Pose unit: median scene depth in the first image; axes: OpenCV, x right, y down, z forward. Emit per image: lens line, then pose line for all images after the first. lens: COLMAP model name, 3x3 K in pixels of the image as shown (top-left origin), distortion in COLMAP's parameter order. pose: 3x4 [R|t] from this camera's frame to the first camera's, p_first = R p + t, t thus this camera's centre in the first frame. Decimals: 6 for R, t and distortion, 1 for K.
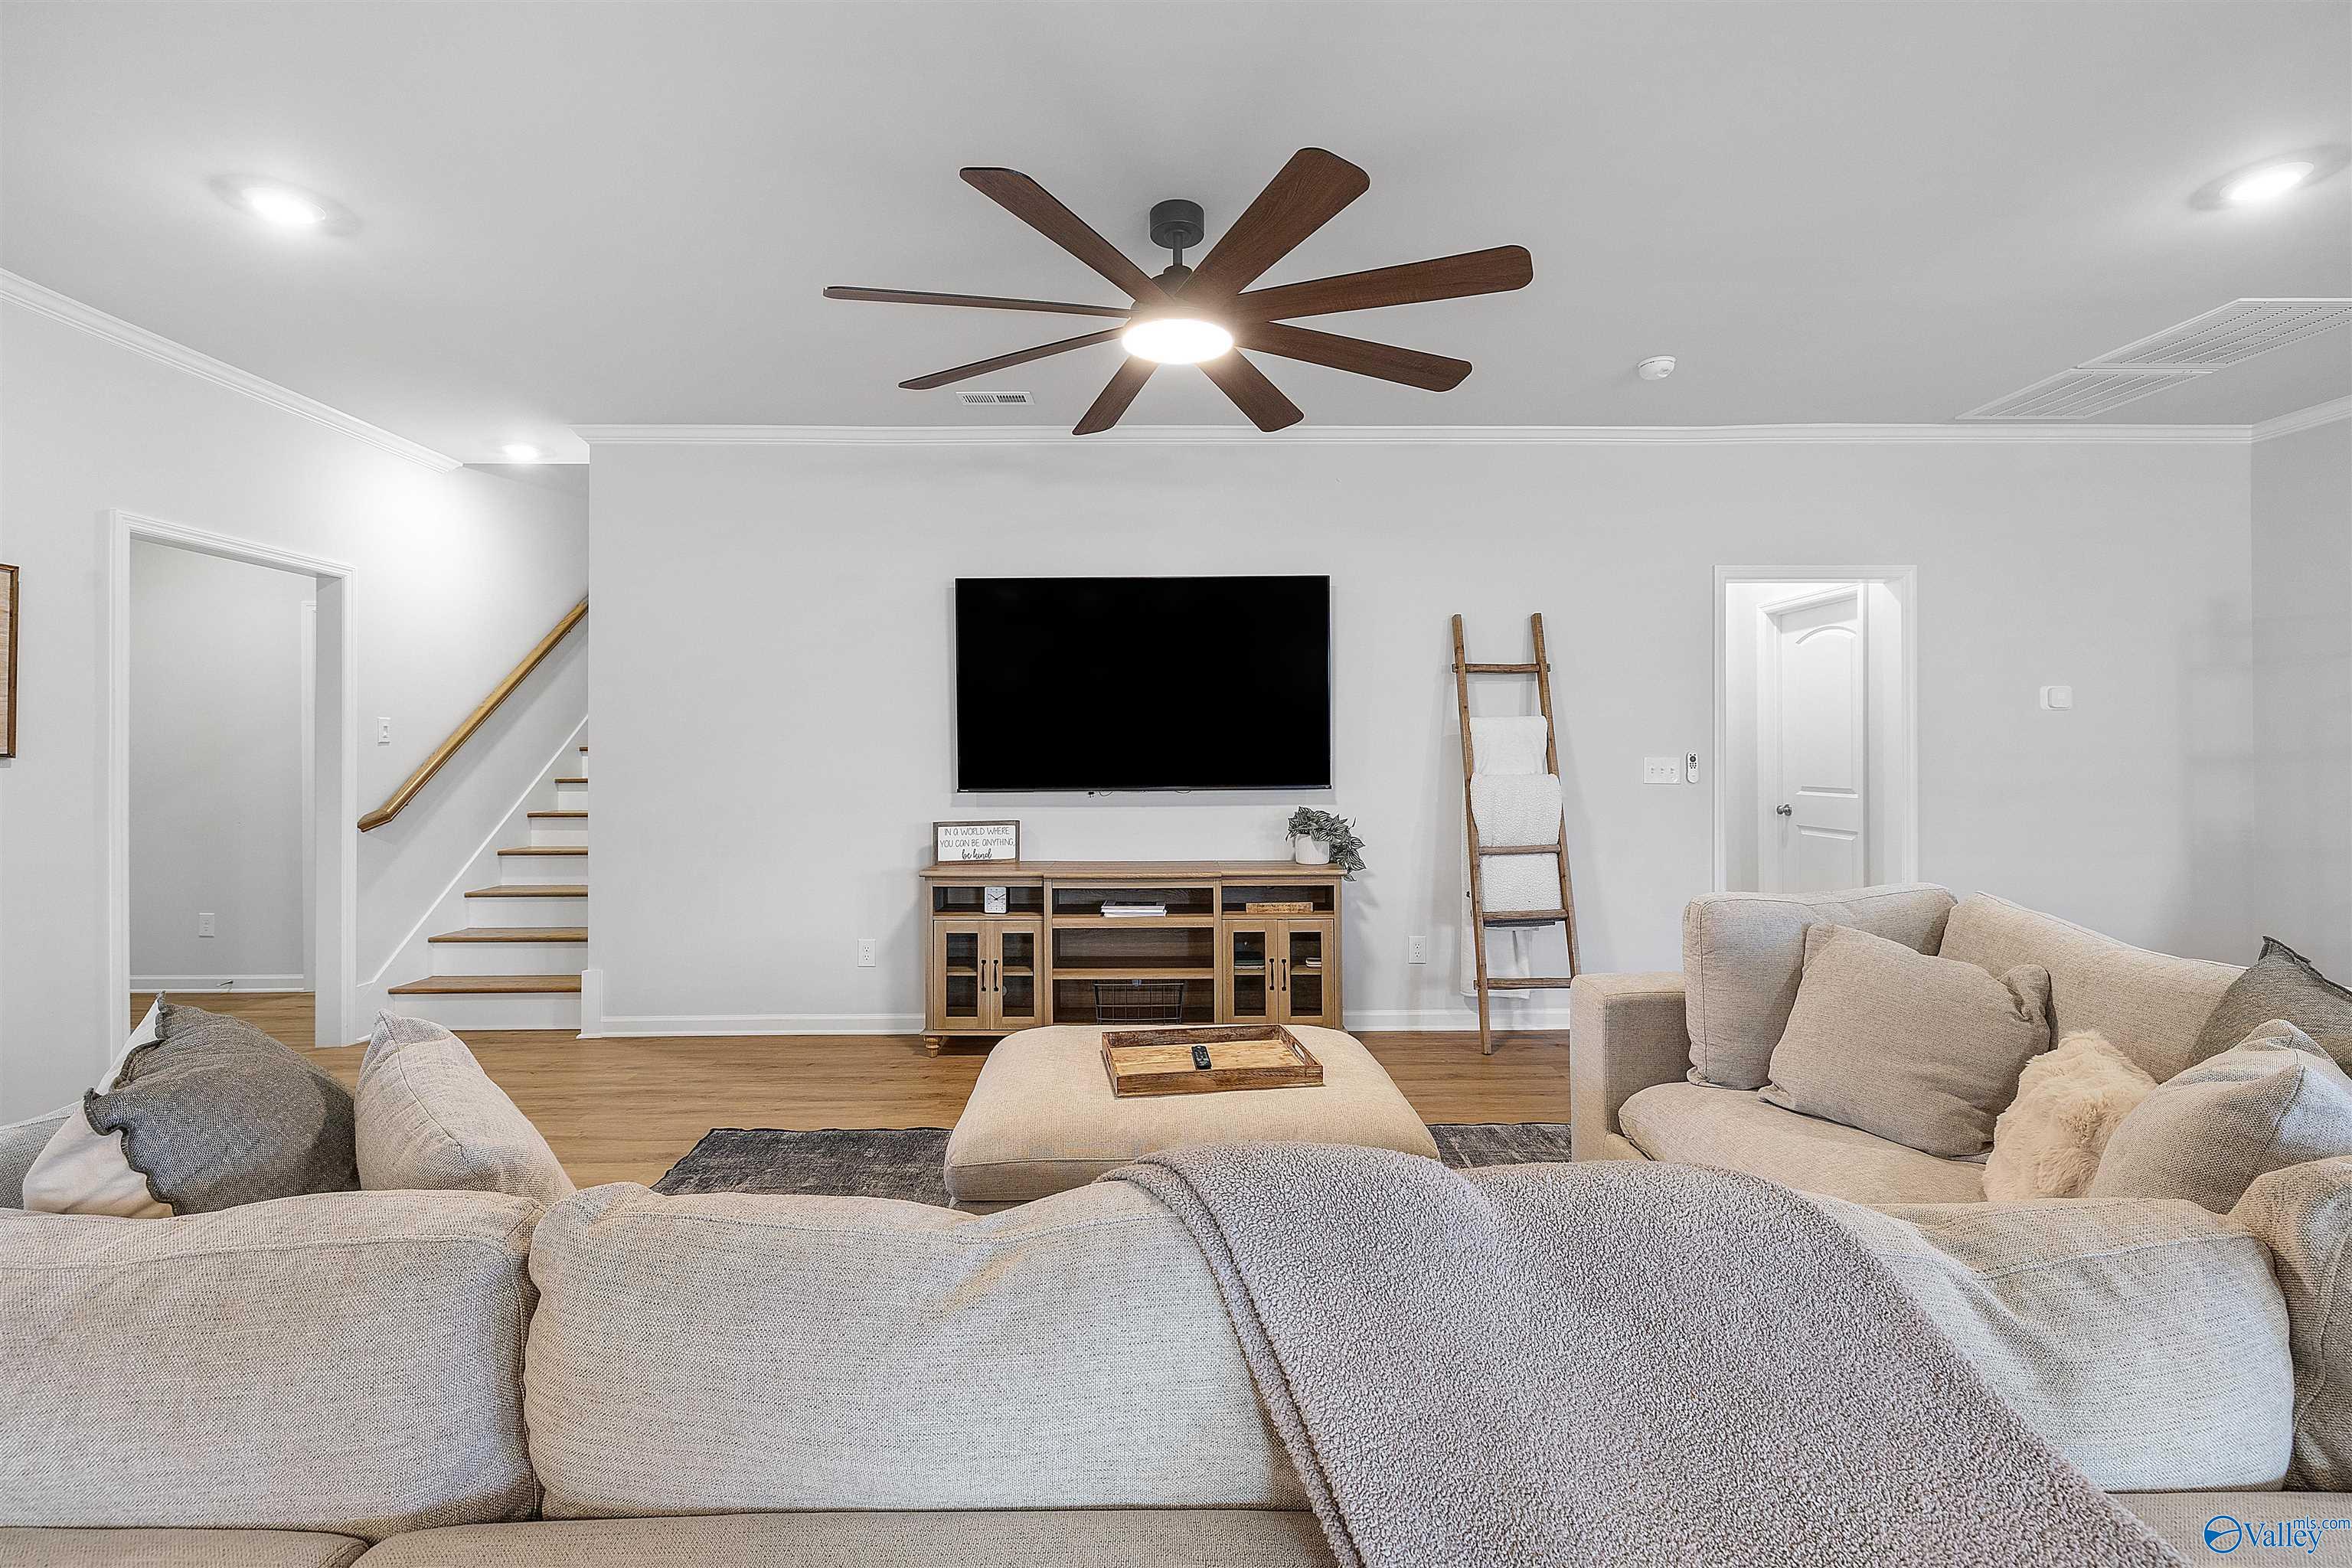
lens RADIAL K [[1009.0, 0, 1162.7], [0, 1009.0, 748.9], [0, 0, 1]] dist [0.002324, 0.000193]
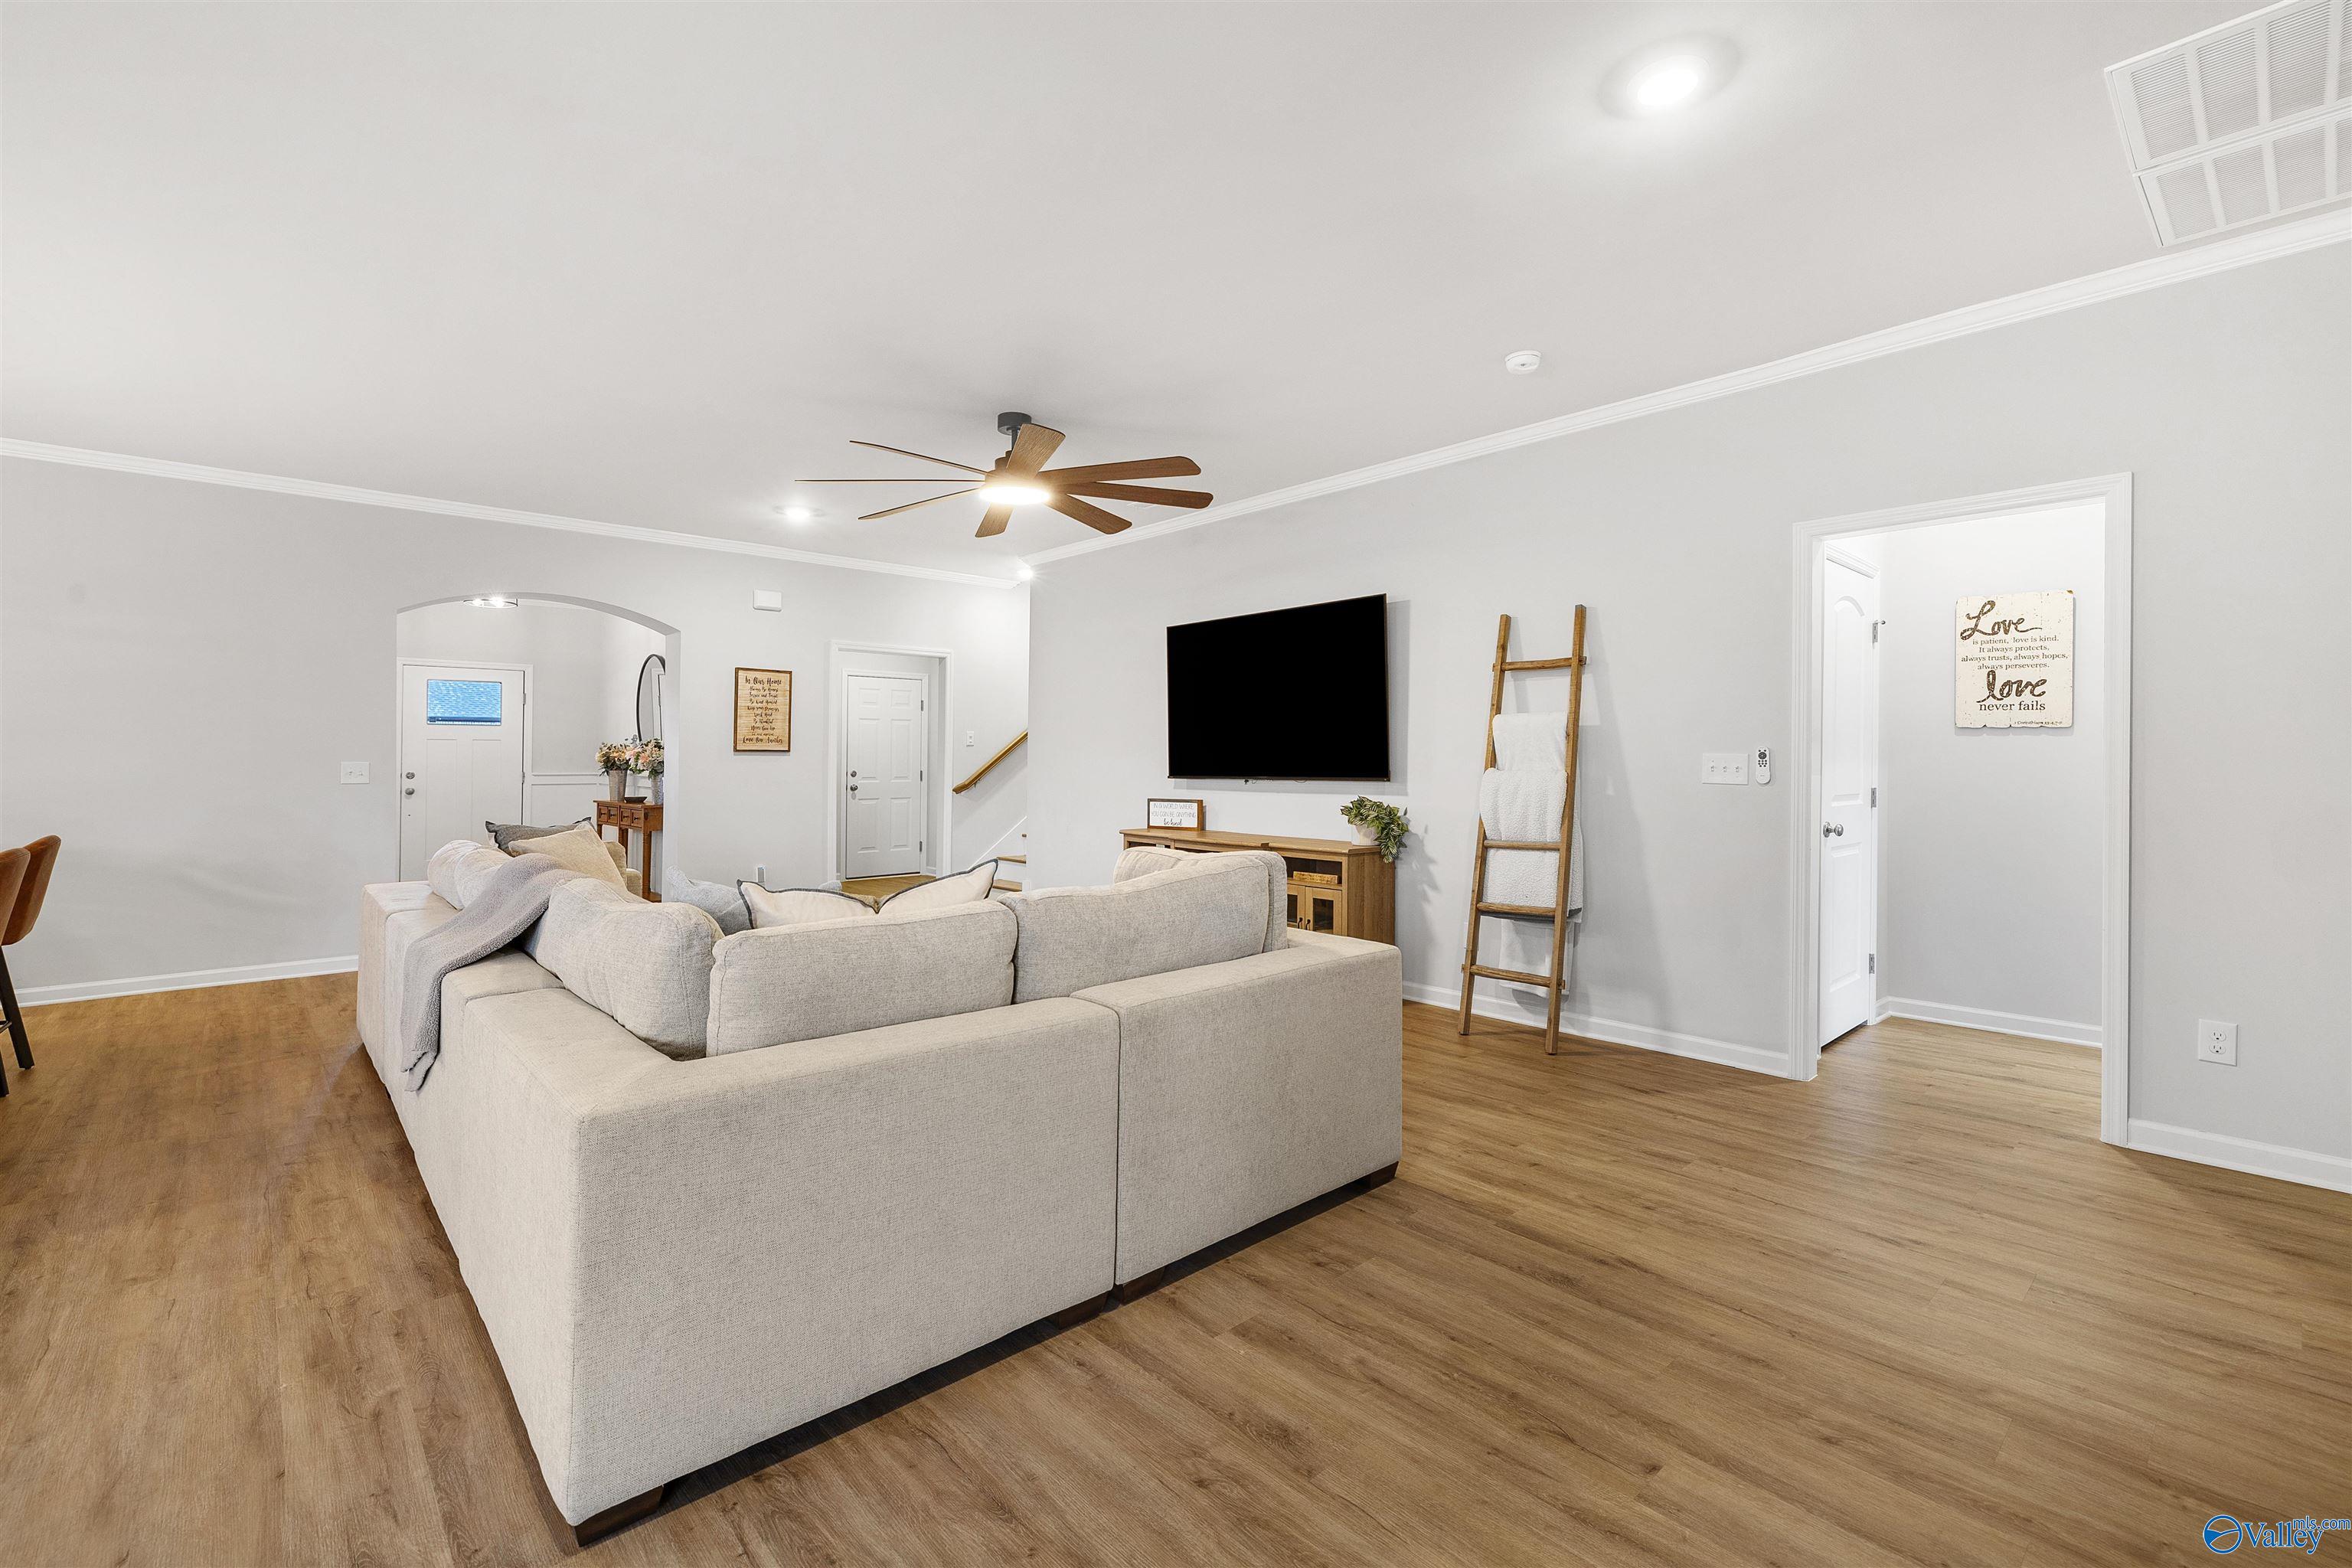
lens RADIAL K [[1009.0, 0, 1141.4], [0, 1009.0, 748.8], [0, 0, 1]] dist [0.002324, 0.000193]
pose [[0.654273, -0.003501, -0.756250, 0.851235], [0.001848, 0.999994, -0.003031, 0.005995], [0.756256, 0.000585, 0.654275, 0.050450]]
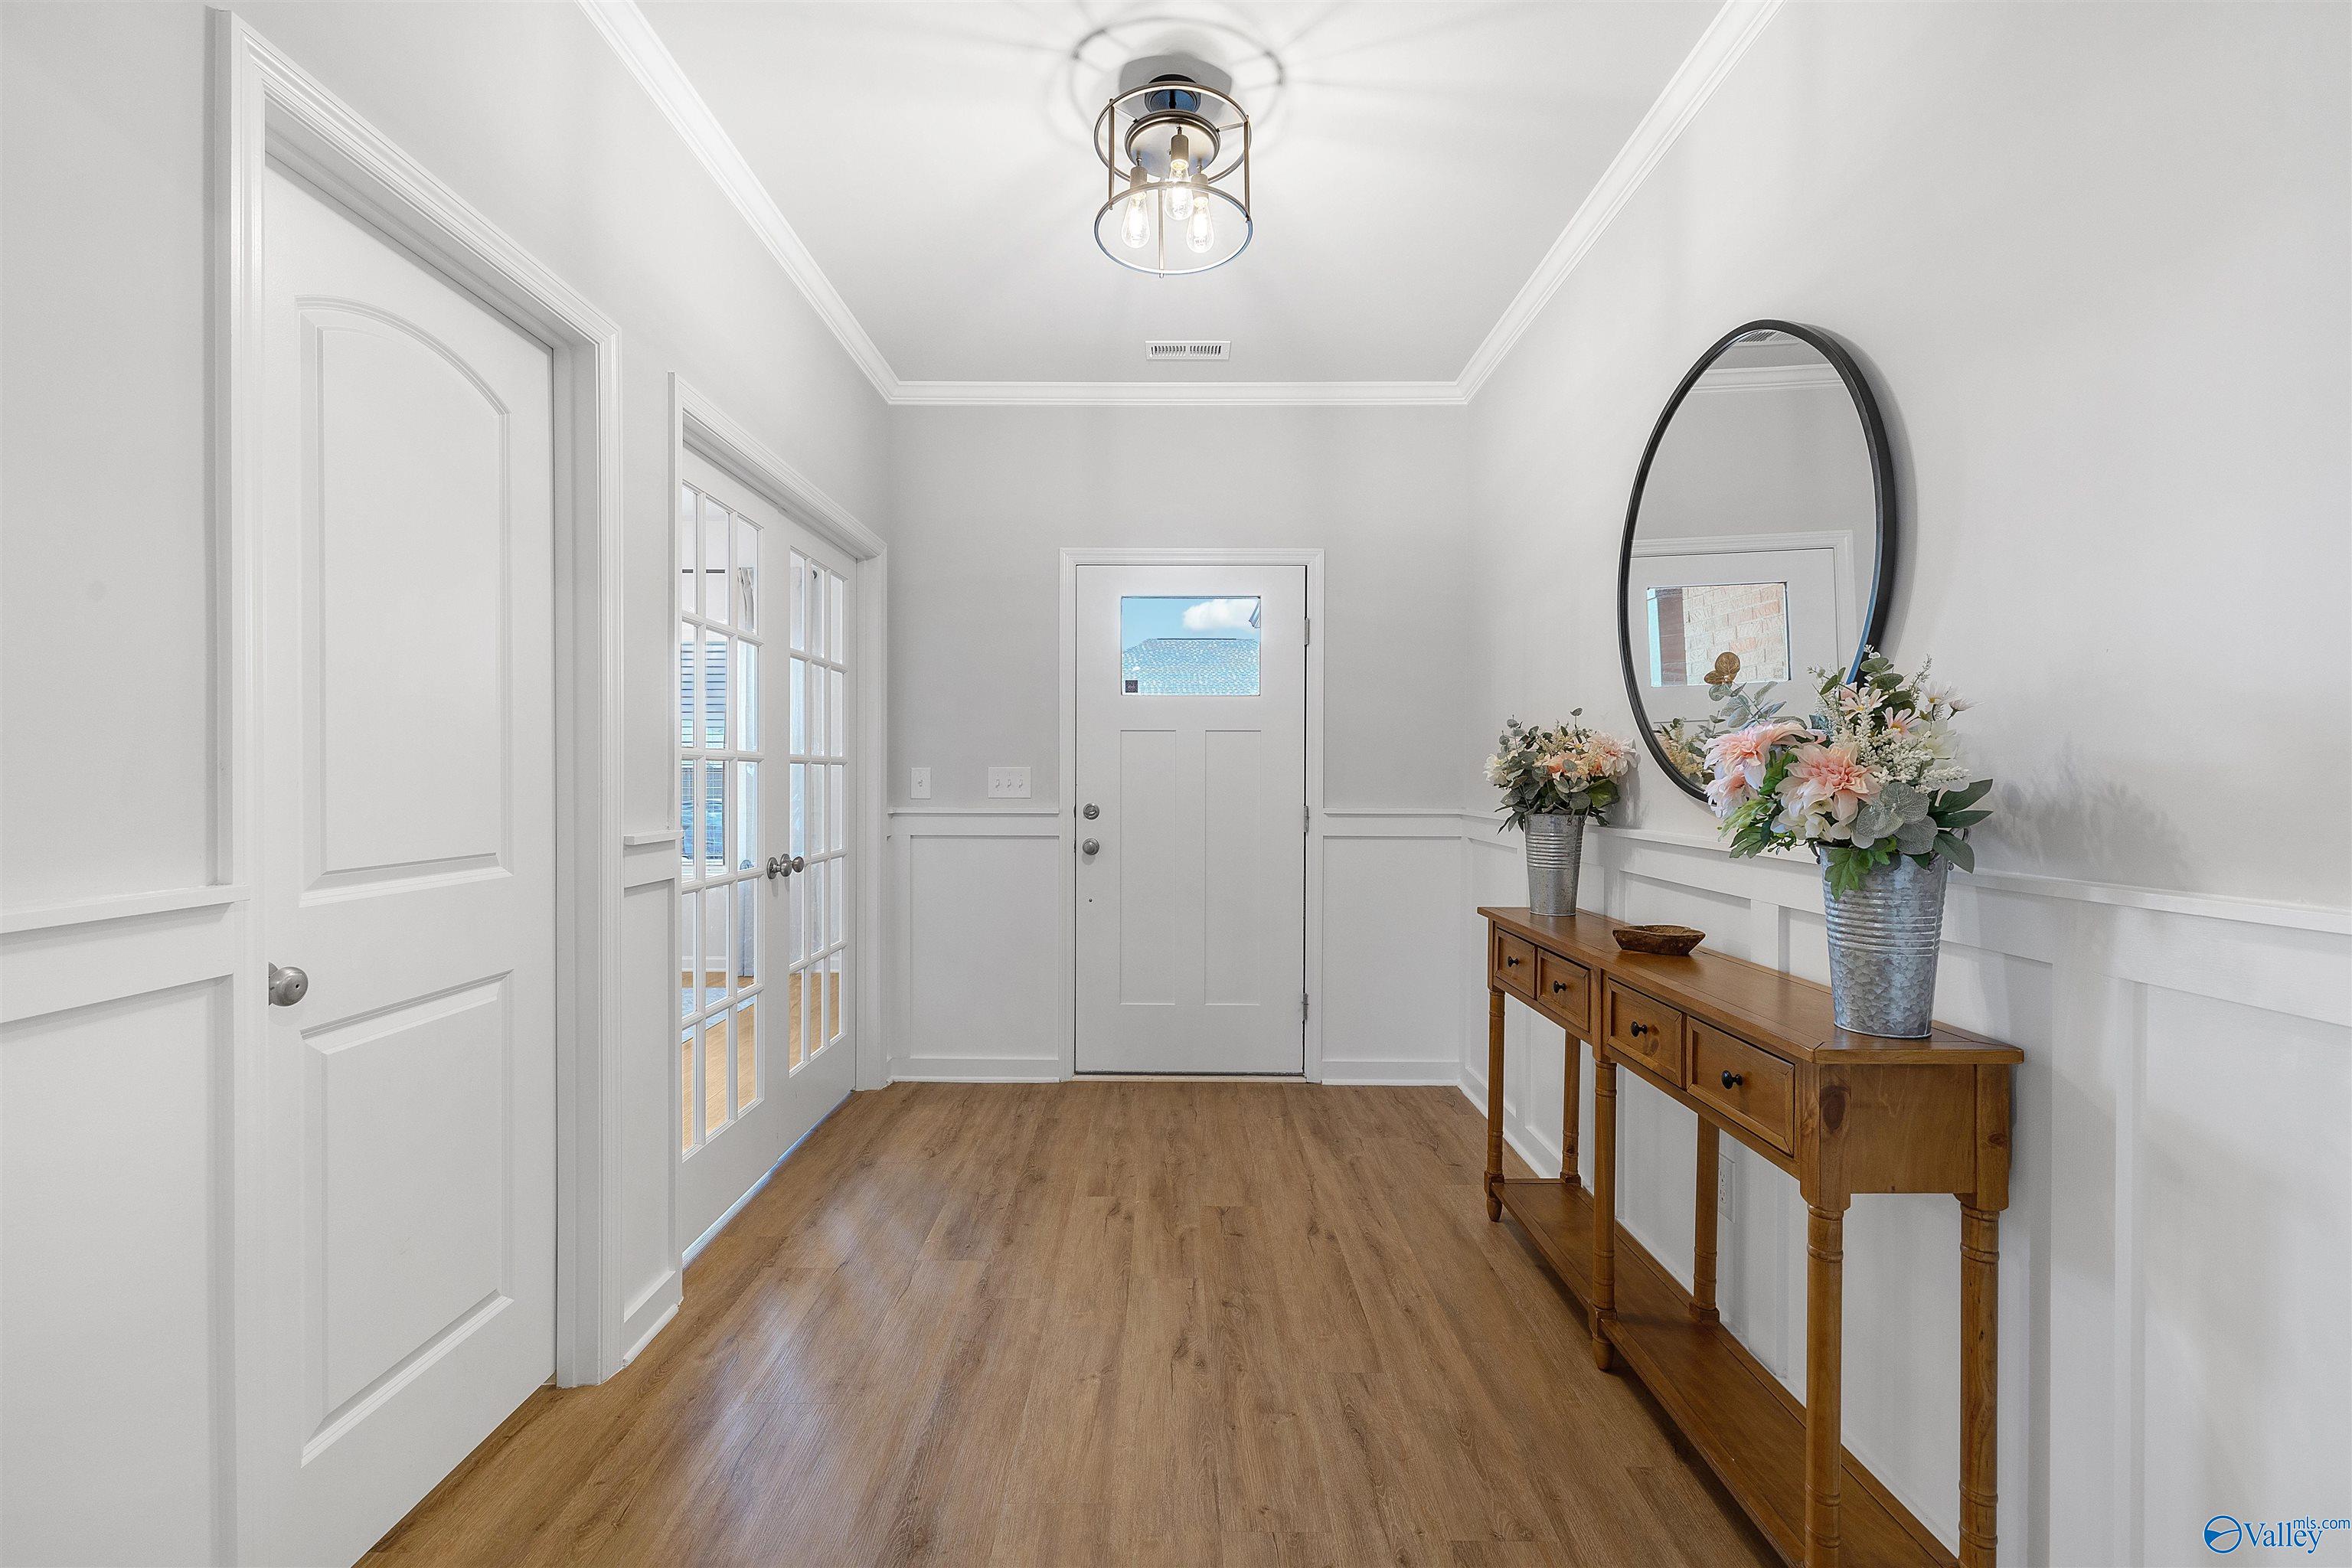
lens RADIAL K [[1009.0, 0, 1168.1], [0, 1009.0, 781.3], [0, 0, 1]] dist [0.002324, 0.000193]
pose [[-0.022537, 0.010740, -0.999688, -0.738260], [0.007541, 0.999916, 0.010572, 0.013687], [0.999718, -0.007301, -0.022617, 0.360217]]
